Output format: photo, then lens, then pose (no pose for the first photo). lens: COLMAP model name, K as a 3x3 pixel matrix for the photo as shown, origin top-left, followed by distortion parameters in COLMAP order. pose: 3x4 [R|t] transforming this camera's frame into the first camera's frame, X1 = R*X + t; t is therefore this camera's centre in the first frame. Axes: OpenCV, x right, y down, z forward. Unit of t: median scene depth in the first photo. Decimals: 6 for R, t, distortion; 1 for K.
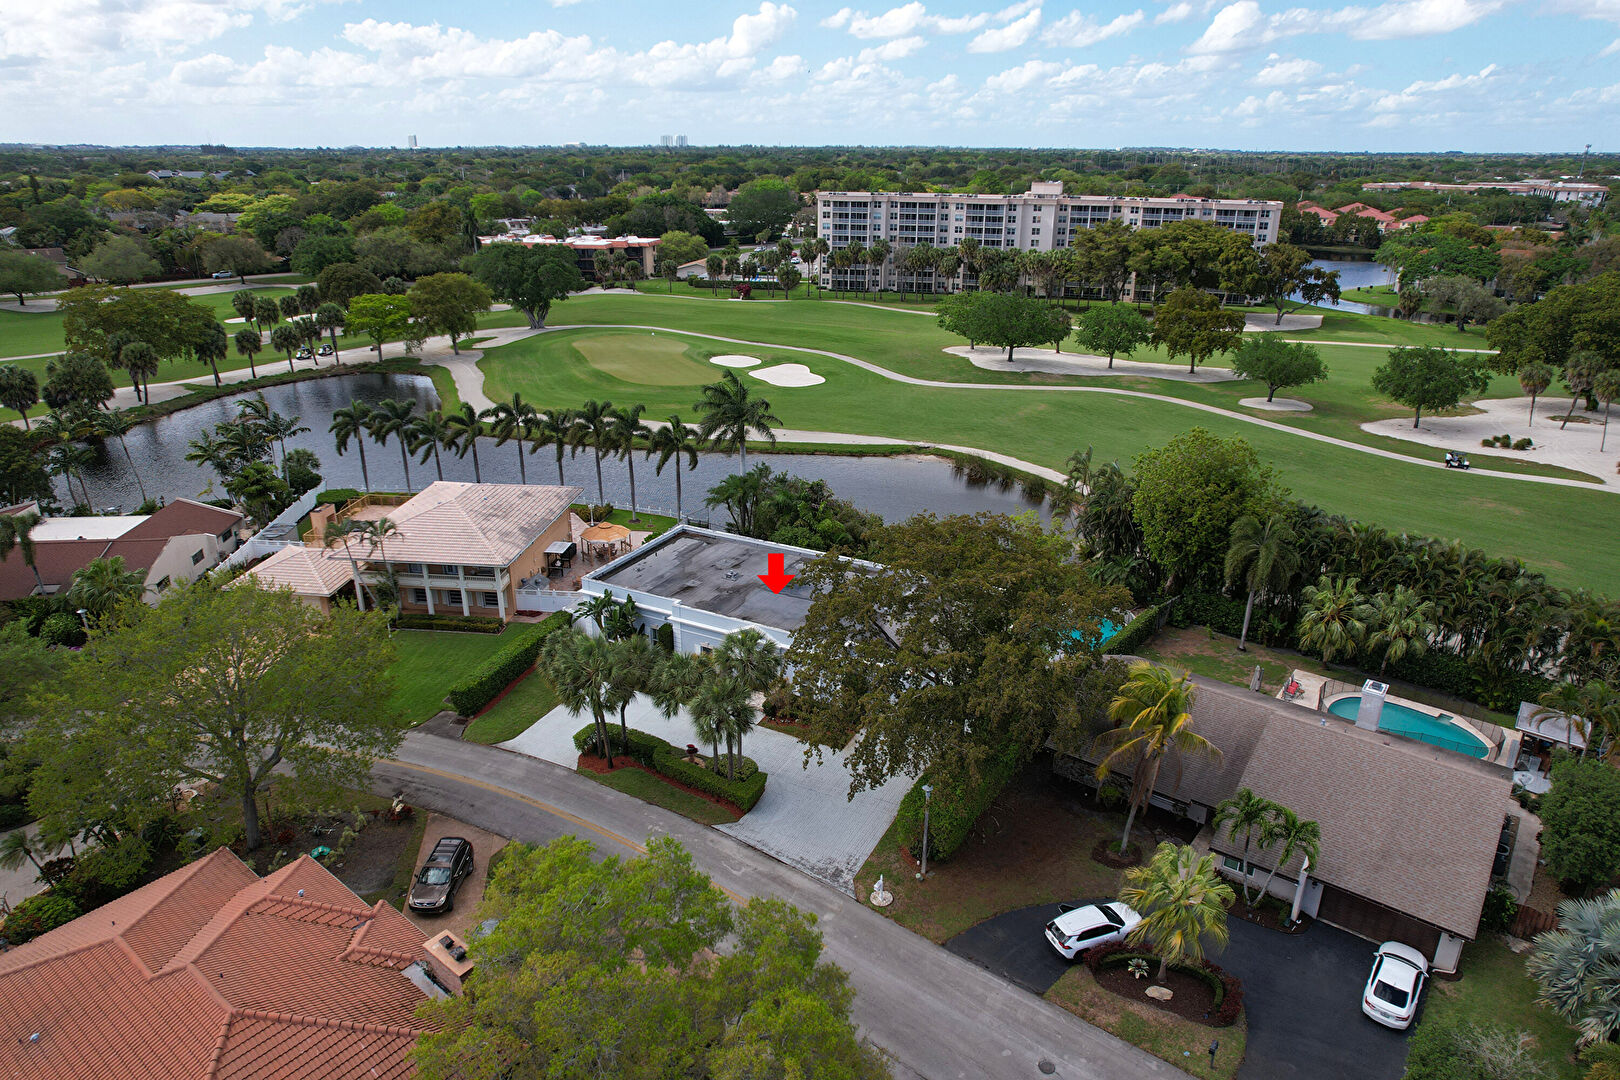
lens RADIAL K [[1035.9, 0, 818.2], [0, 1035.9, 540.7], [0, 0, 1]] dist [-0.082875, 0.078934]
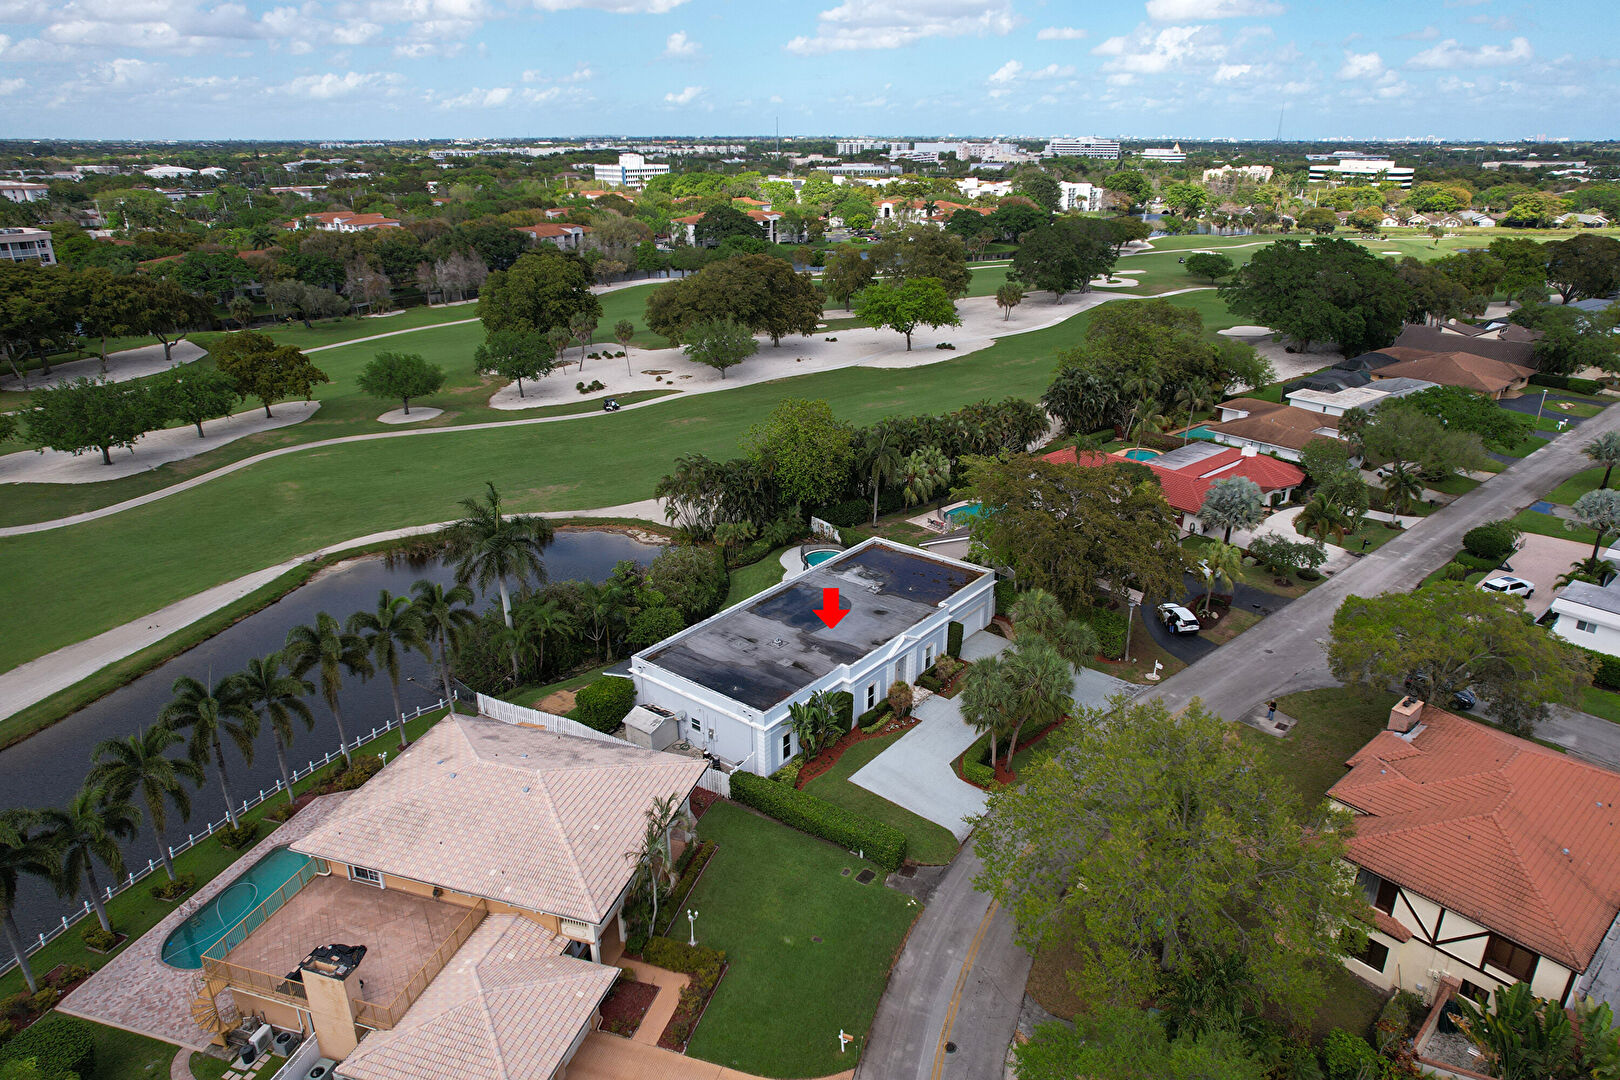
lens RADIAL K [[1035.9, 0, 818.2], [0, 1035.9, 540.7], [0, 0, 1]] dist [-0.082875, 0.078934]
pose [[0.185924, -0.364799, 0.912334, -0.513045], [0.354802, 0.890801, 0.283884, -0.175299], [-0.916269, 0.270917, 0.295053, 0.344113]]
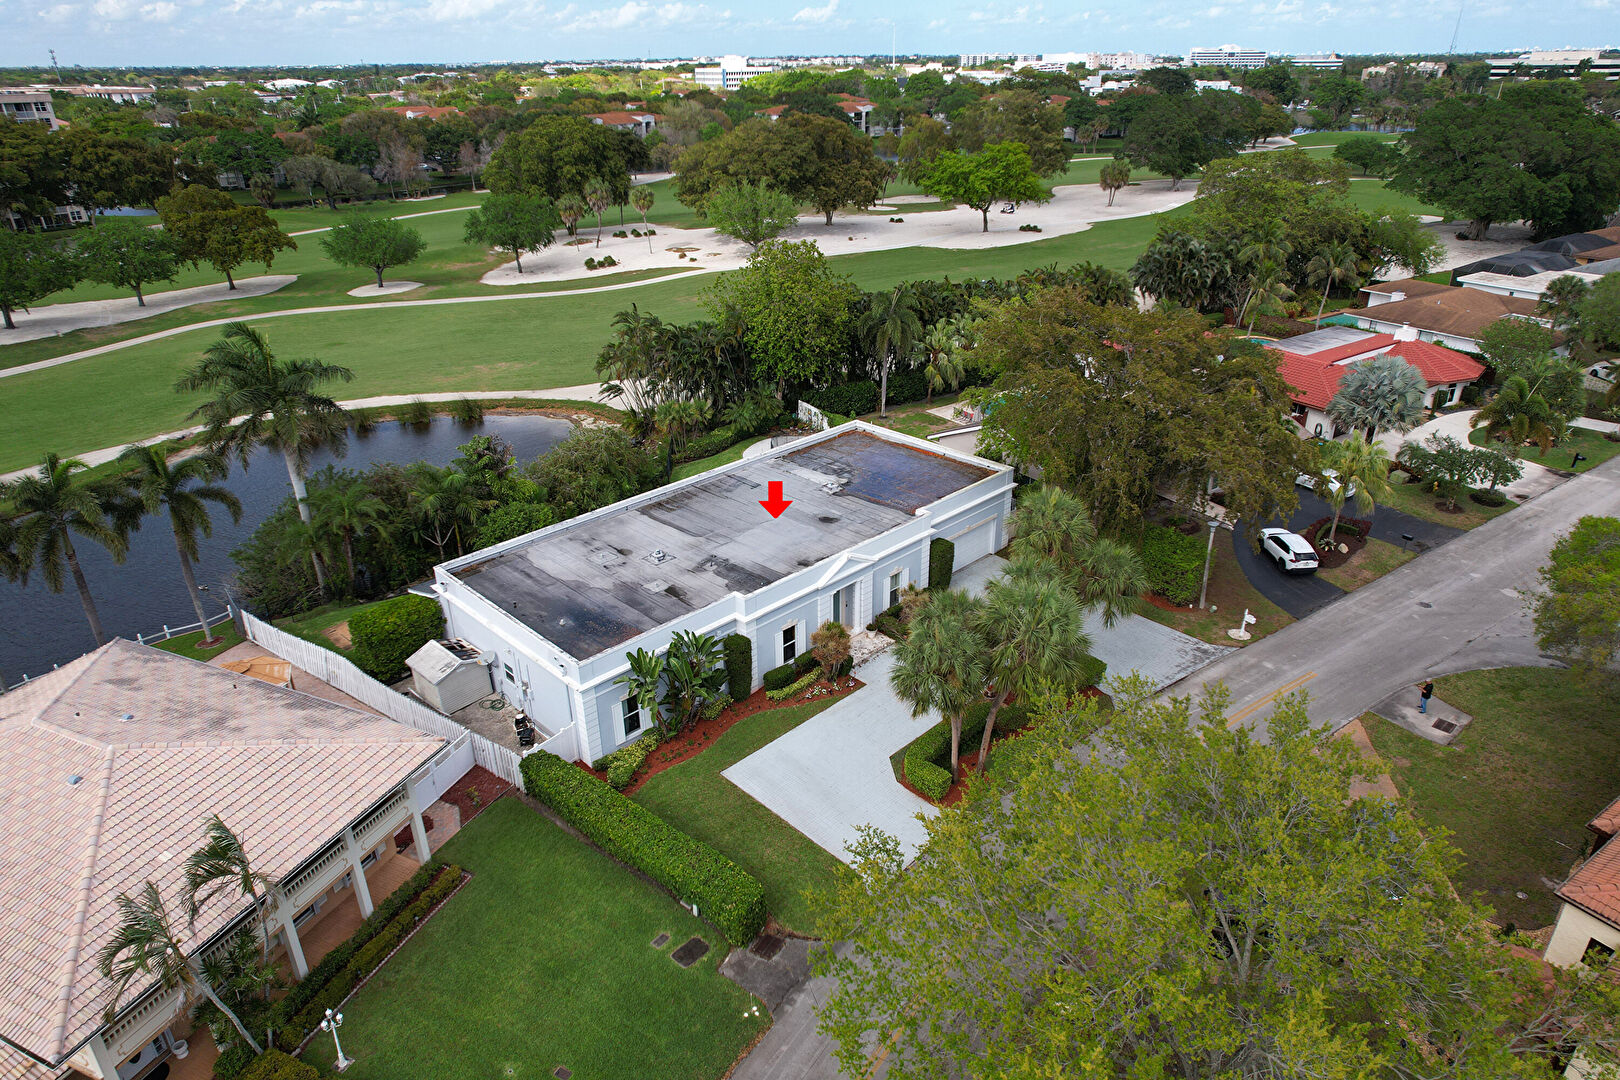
lens RADIAL K [[1035.9, 0, 818.2], [0, 1035.9, 540.7], [0, 0, 1]] dist [-0.082875, 0.078934]
pose [[0.296416, -0.415200, 0.860086, -0.334835], [0.354873, 0.883963, 0.304425, -0.076611], [-0.886681, 0.214985, 0.409364, 0.338259]]
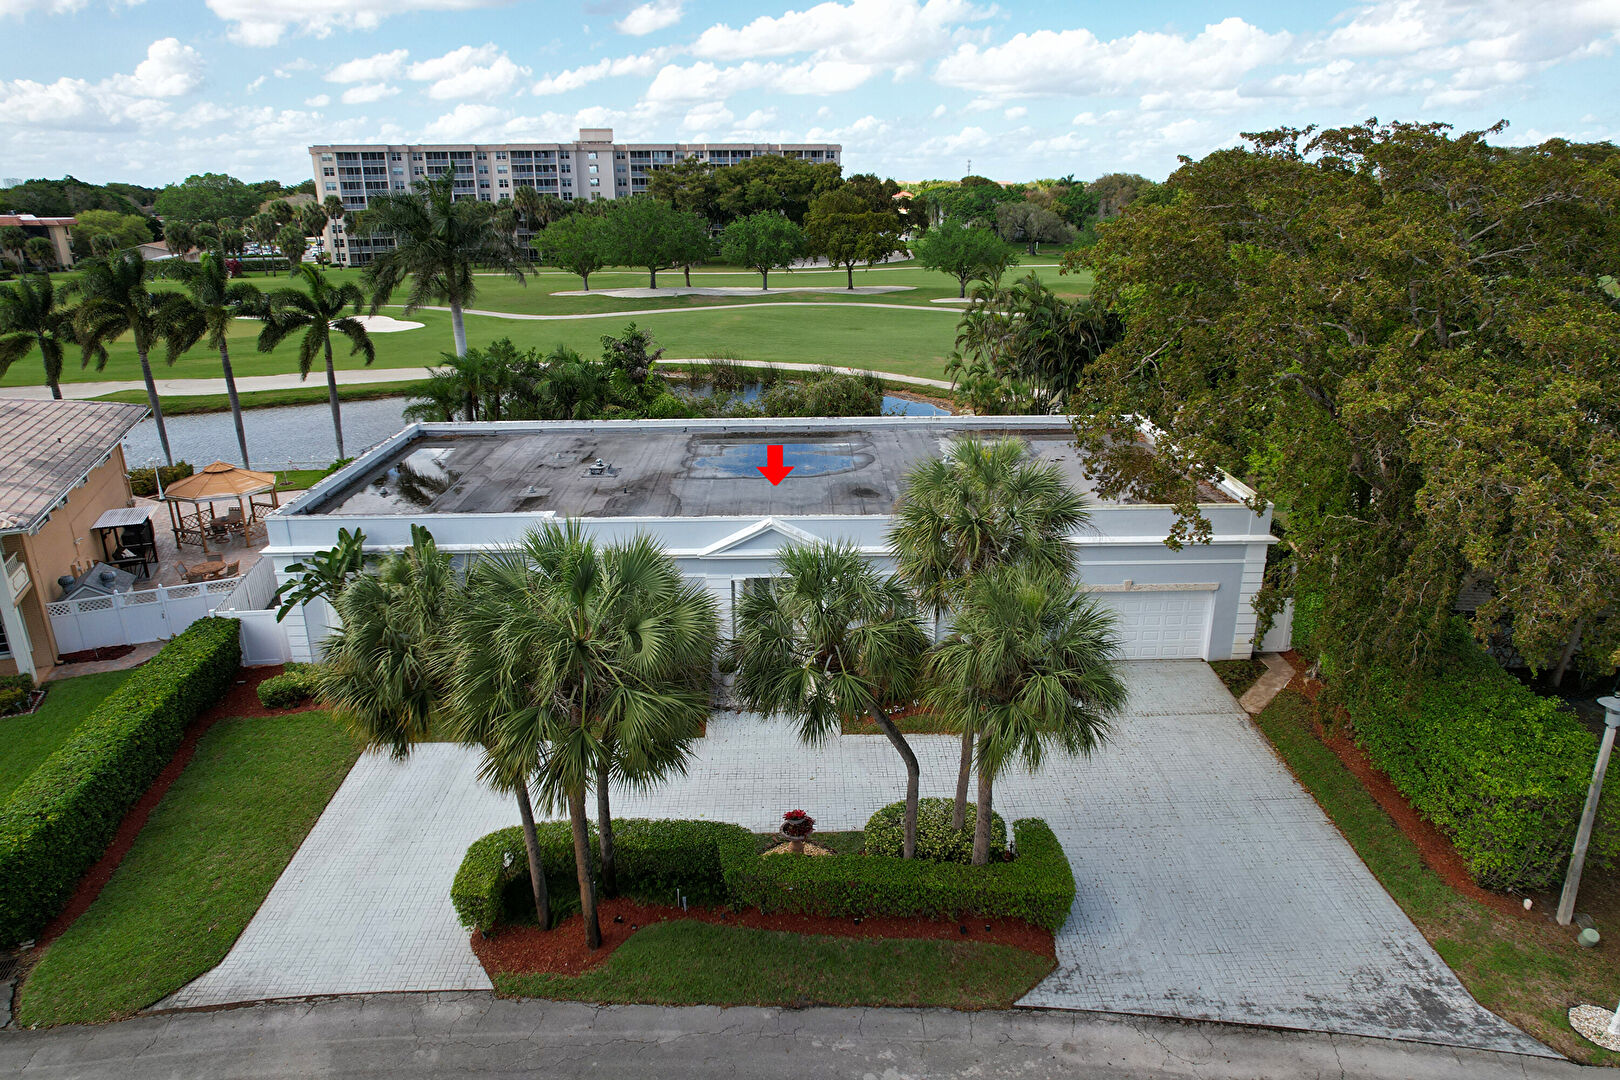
lens RADIAL K [[1035.9, 0, 818.2], [0, 1035.9, 540.7], [0, 0, 1]] dist [-0.082875, 0.078934]
pose [[0.874056, -0.167560, 0.456016, -0.117348], [0.184684, 0.982772, 0.007124, 0.043601], [-0.449354, 0.077992, 0.889943, 0.285366]]
